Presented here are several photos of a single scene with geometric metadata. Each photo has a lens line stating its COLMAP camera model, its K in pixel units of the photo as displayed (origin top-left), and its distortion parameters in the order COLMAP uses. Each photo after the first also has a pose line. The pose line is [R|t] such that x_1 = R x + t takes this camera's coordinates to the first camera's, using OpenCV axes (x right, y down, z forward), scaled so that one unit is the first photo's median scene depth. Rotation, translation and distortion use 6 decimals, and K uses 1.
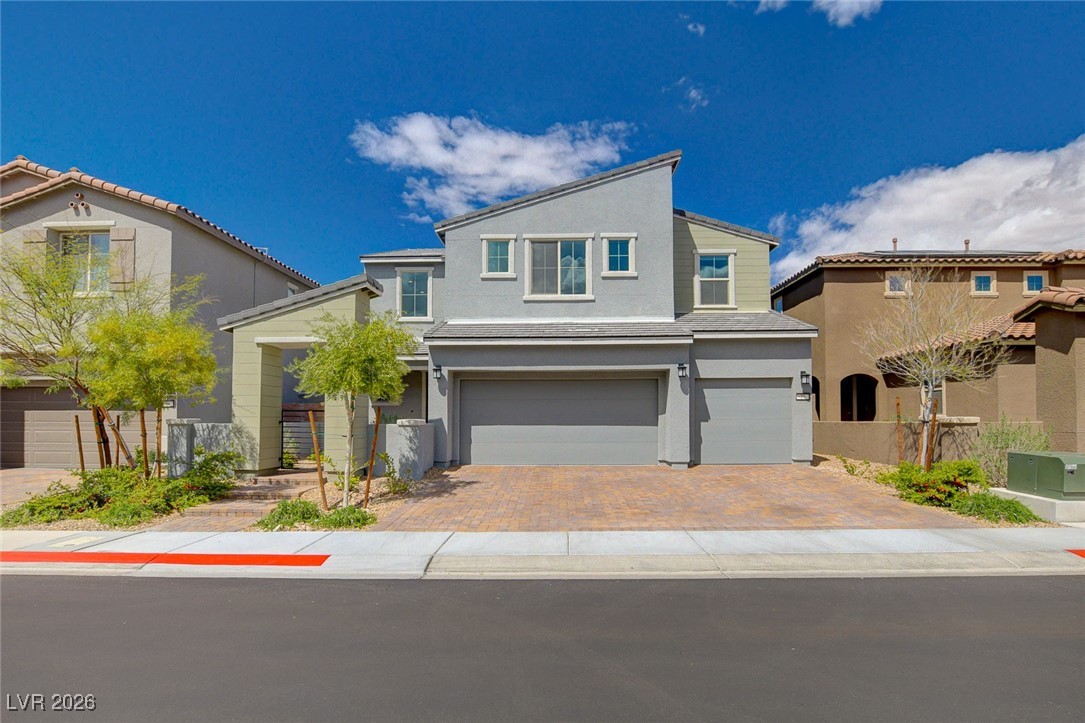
lens RADIAL K [[578.0, 0, 543.1], [0, 578.0, 354.7], [0, 0, 1]] dist [-0.023393, -0.000253]
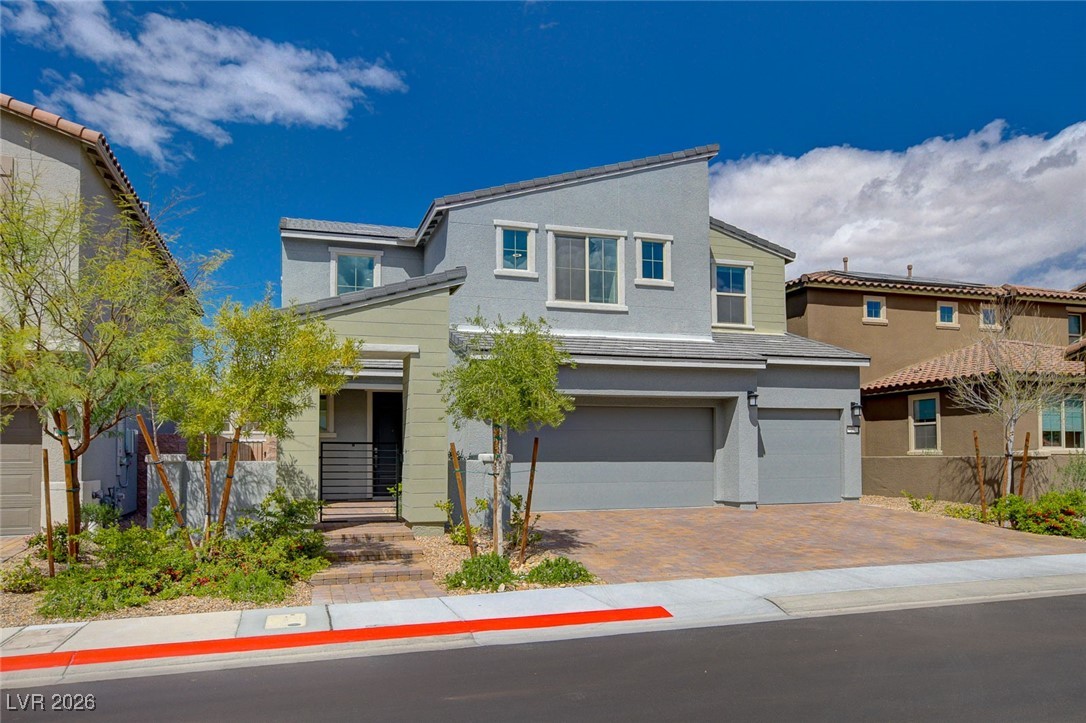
lens RADIAL K [[783.8, 0, 542.3], [0, 783.8, 365.5], [0, 0, 1]] dist [-0.001044, 0.002996]
pose [[0.941838, 0.035426, 0.334193, -0.399325], [-0.032494, 0.999369, -0.014363, 0.003377], [-0.334491, 0.002668, 0.942395, -0.024963]]
